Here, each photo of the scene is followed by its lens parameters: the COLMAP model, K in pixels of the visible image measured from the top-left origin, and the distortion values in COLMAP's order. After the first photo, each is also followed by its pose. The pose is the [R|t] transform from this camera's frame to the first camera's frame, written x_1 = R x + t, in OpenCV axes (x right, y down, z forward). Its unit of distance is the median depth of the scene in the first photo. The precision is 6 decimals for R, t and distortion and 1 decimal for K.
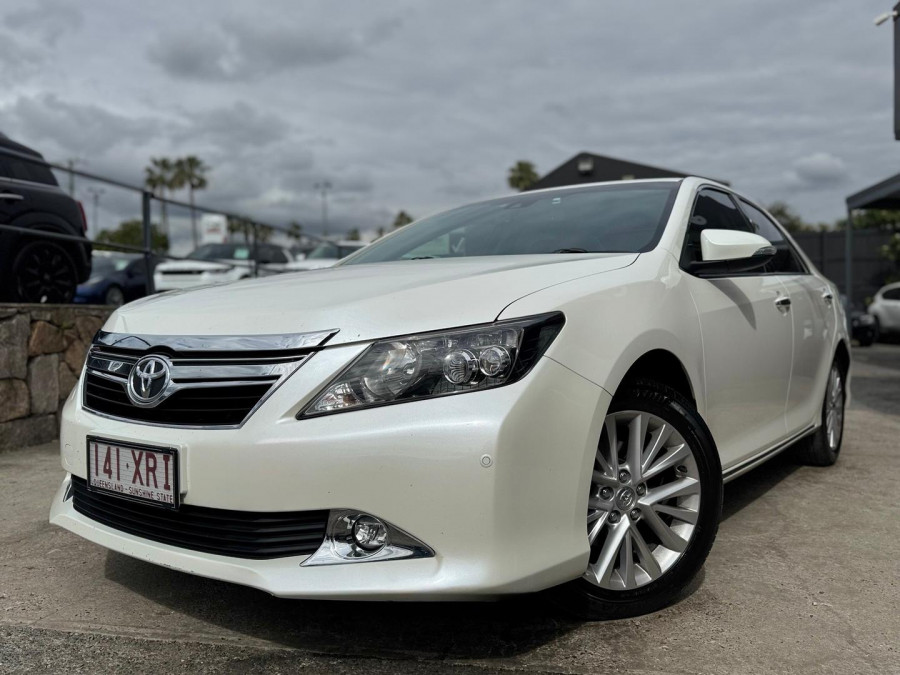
lens RADIAL K [[727.2, 0, 446.7], [0, 727.2, 342.8], [0, 0, 1]] dist [0.128090, -0.200013]
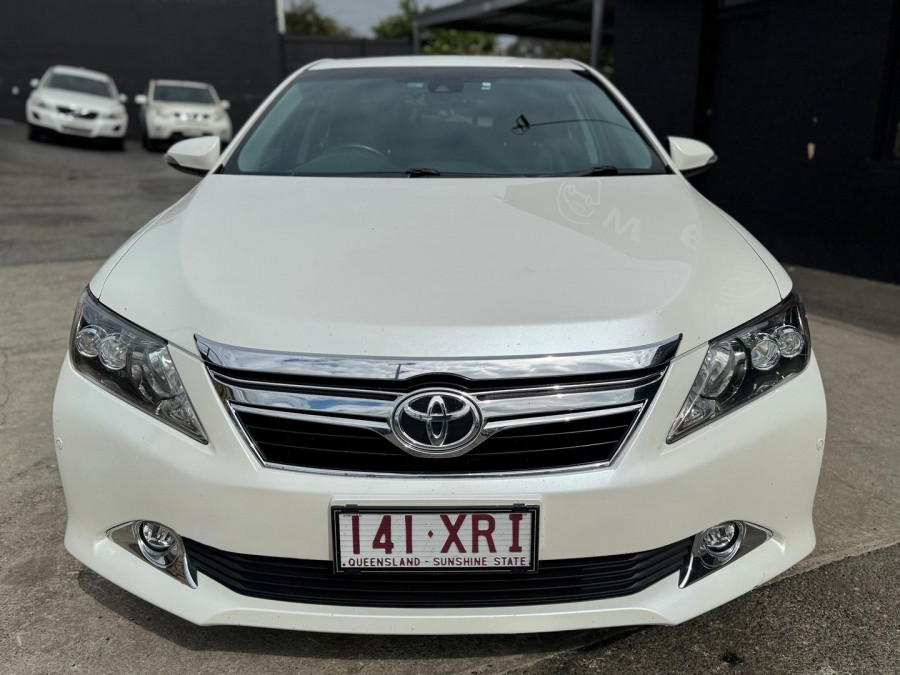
lens RADIAL K [[727.2, 0, 446.7], [0, 727.2, 342.8], [0, 0, 1]] dist [0.128090, -0.200013]
pose [[0.808805, -0.160561, 0.565734, -0.728939], [0.018230, 0.968389, 0.248776, -0.194521], [-0.587795, -0.190898, 0.786165, 0.377052]]
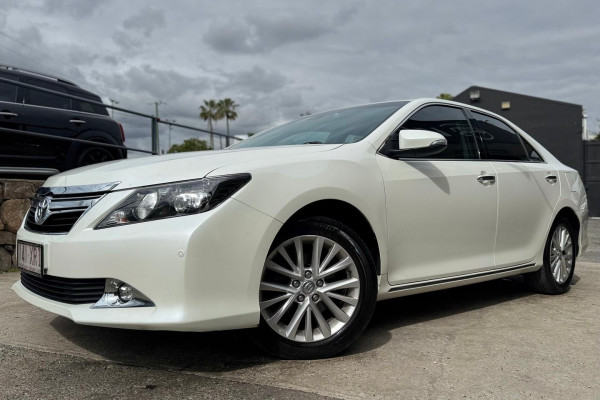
lens RADIAL K [[475.4, 0, 300.0], [0, 475.4, 200.0], [0, 0, 1]] dist [0.149555, -0.268838]
pose [[0.981887, 0.012776, -0.189035, 0.426273], [-0.019455, 0.999249, -0.033516, 0.049061], [0.188465, 0.036586, 0.981398, -0.078941]]
